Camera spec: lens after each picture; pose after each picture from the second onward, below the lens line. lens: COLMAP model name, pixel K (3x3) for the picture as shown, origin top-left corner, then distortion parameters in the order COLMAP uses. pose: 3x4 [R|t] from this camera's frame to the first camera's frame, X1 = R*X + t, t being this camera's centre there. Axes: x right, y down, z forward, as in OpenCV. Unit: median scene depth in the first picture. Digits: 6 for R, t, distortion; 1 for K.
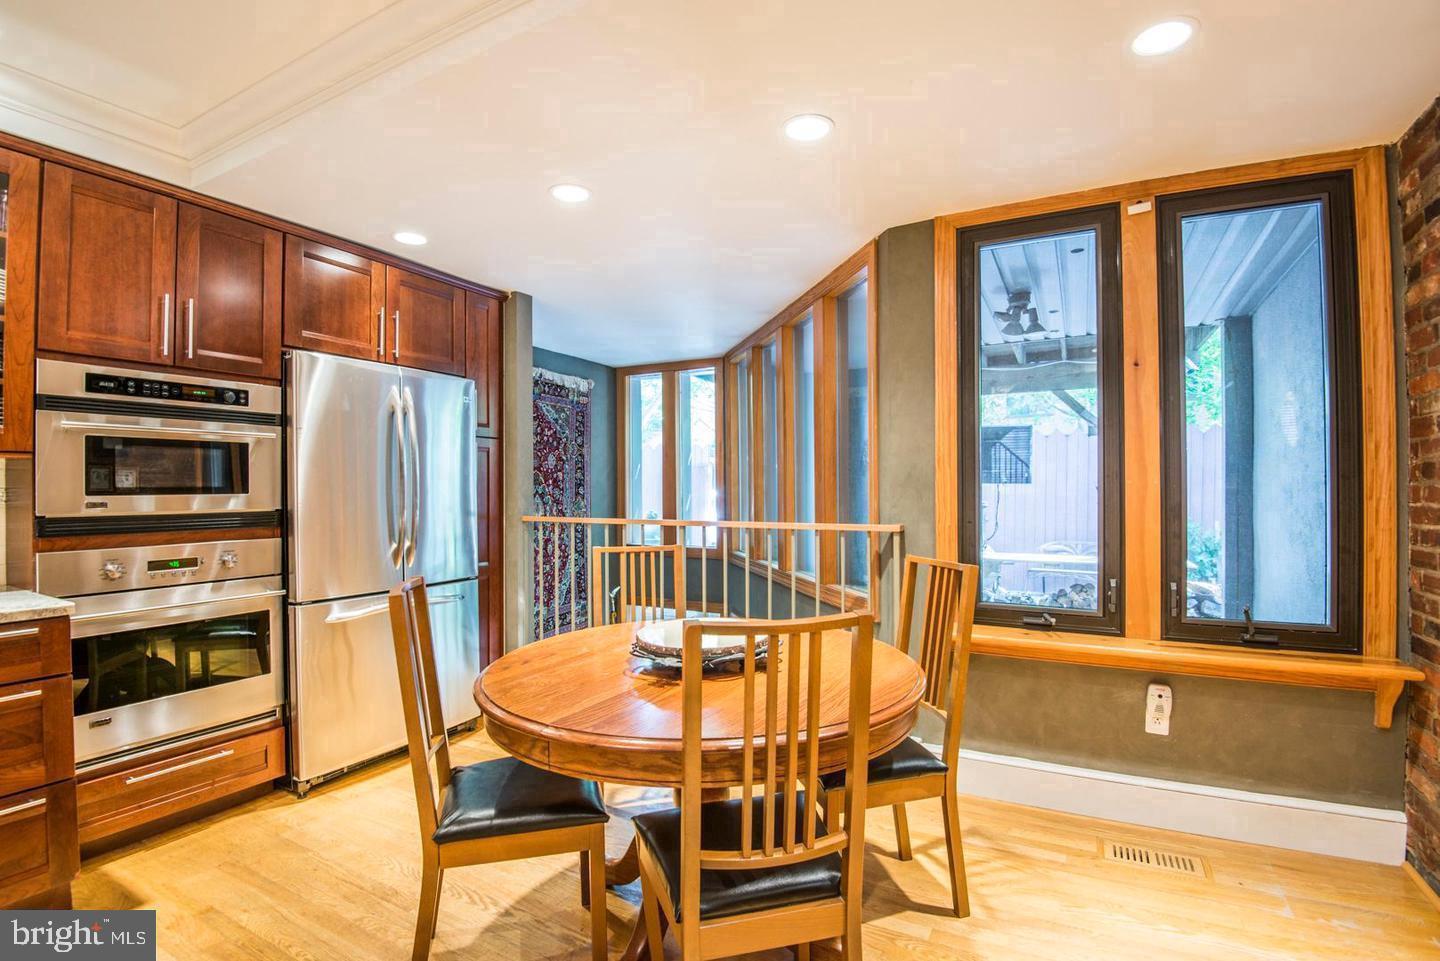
lens RADIAL K [[672.7, 0, 721.6], [0, 672.7, 484.8], [0, 0, 1]] dist [-0.030801, -0.009086]
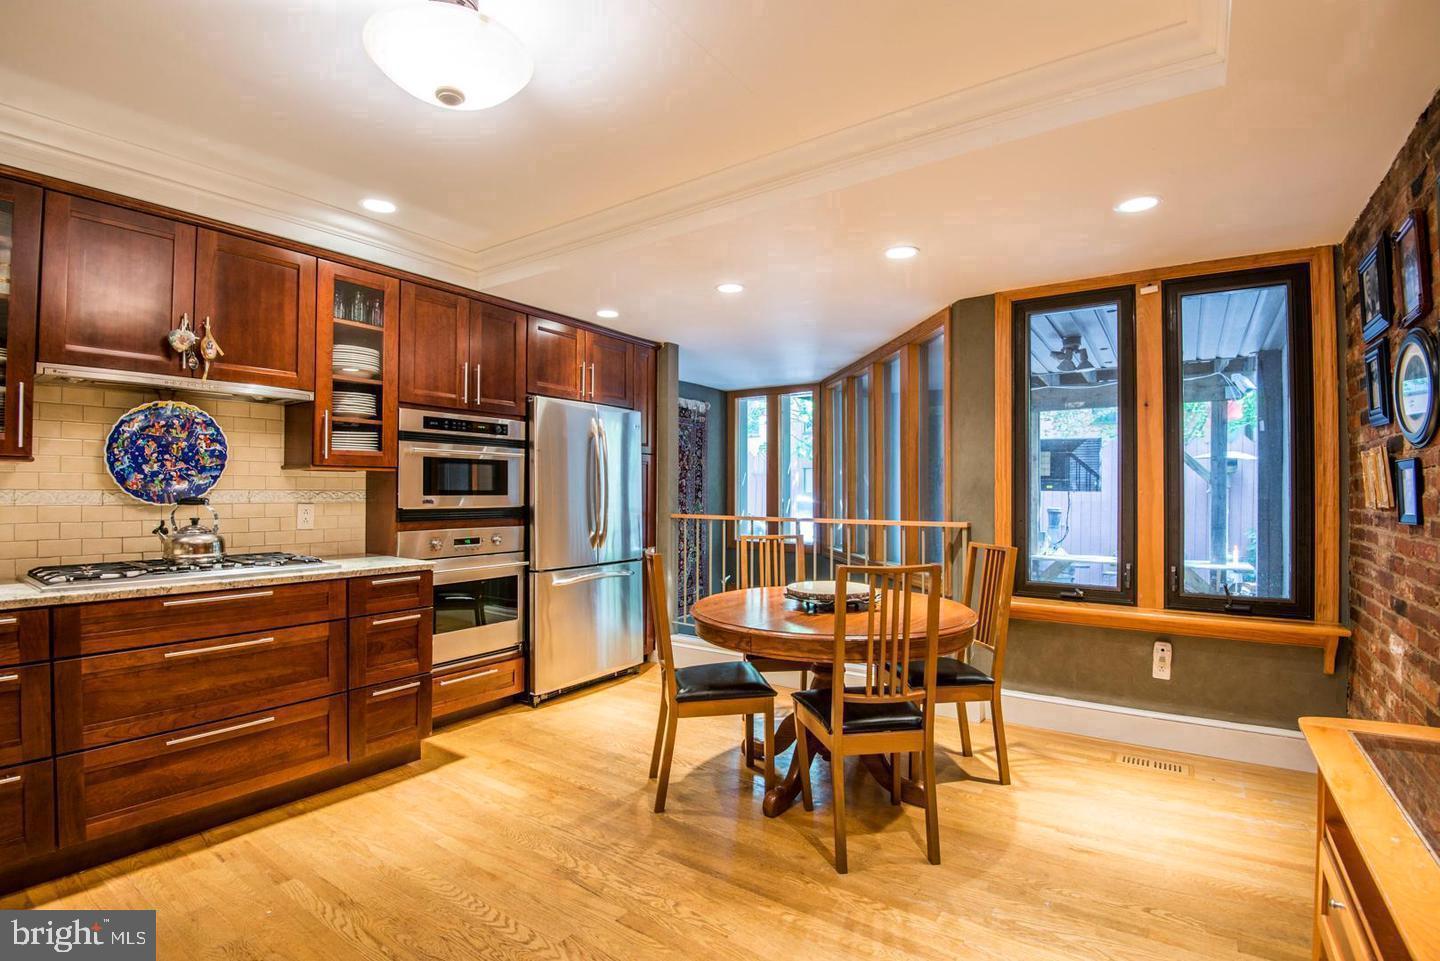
lens RADIAL K [[663.0, 0, 723.4], [0, 663.0, 485.9], [0, 0, 1]] dist [-0.015283, -0.020062]
pose [[0.993472, 0.006707, -0.113878, -0.076287], [-0.007390, 0.999957, -0.005569, -0.002365], [0.113836, 0.006375, 0.993479, -0.413829]]
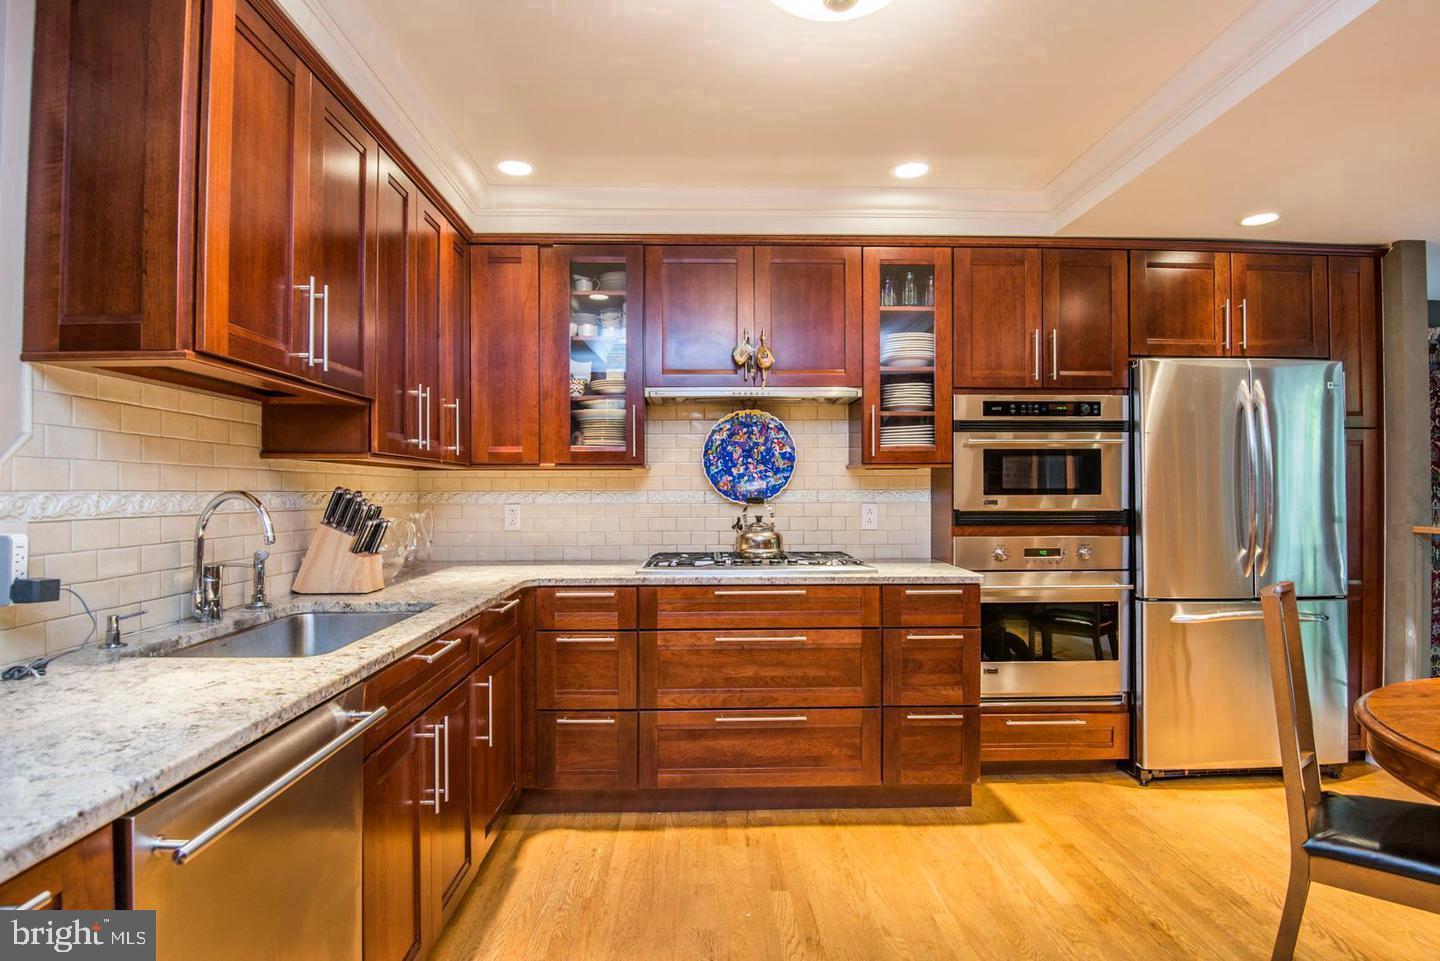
lens RADIAL K [[732.1, 0, 723.0], [0, 732.1, 487.2], [0, 0, 1]] dist [0.001543, -0.029925]
pose [[0.500149, -0.000264, -0.865940, 0.031596], [0.001983, 0.999998, 0.000841, -0.001183], [0.865937, -0.002137, 0.500148, -0.170915]]
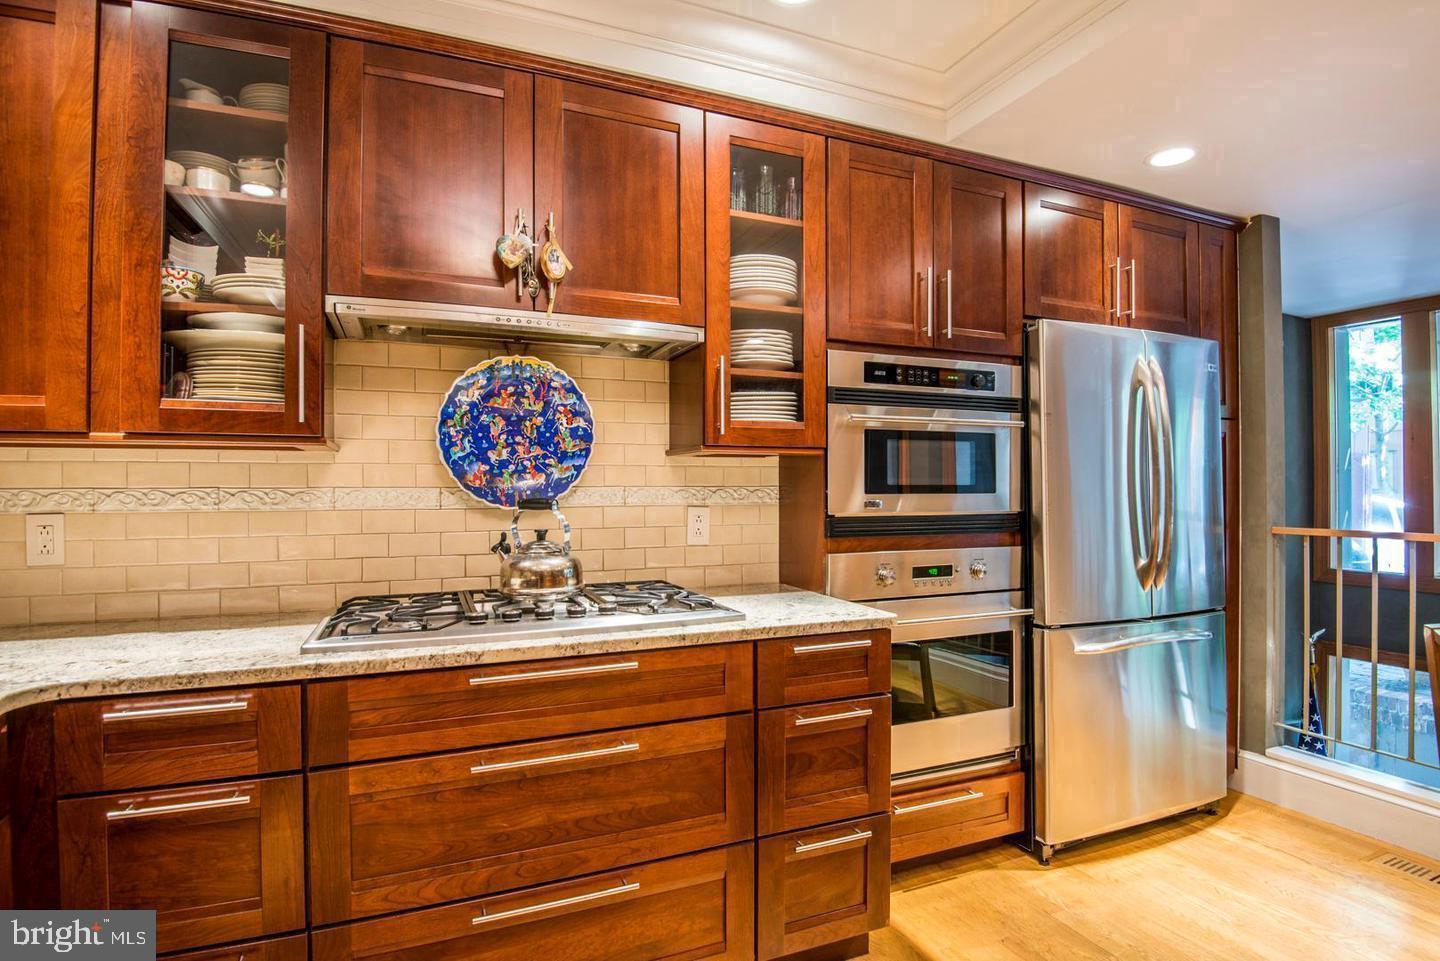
lens RADIAL K [[732.1, 0, 723.0], [0, 732.1, 487.2], [0, 0, 1]] dist [0.001543, -0.029925]
pose [[0.778573, -0.000878, -0.627553, -0.408955], [0.001177, 0.999999, 0.000061, 0.005648], [0.627553, -0.000786, 0.778574, 0.044479]]
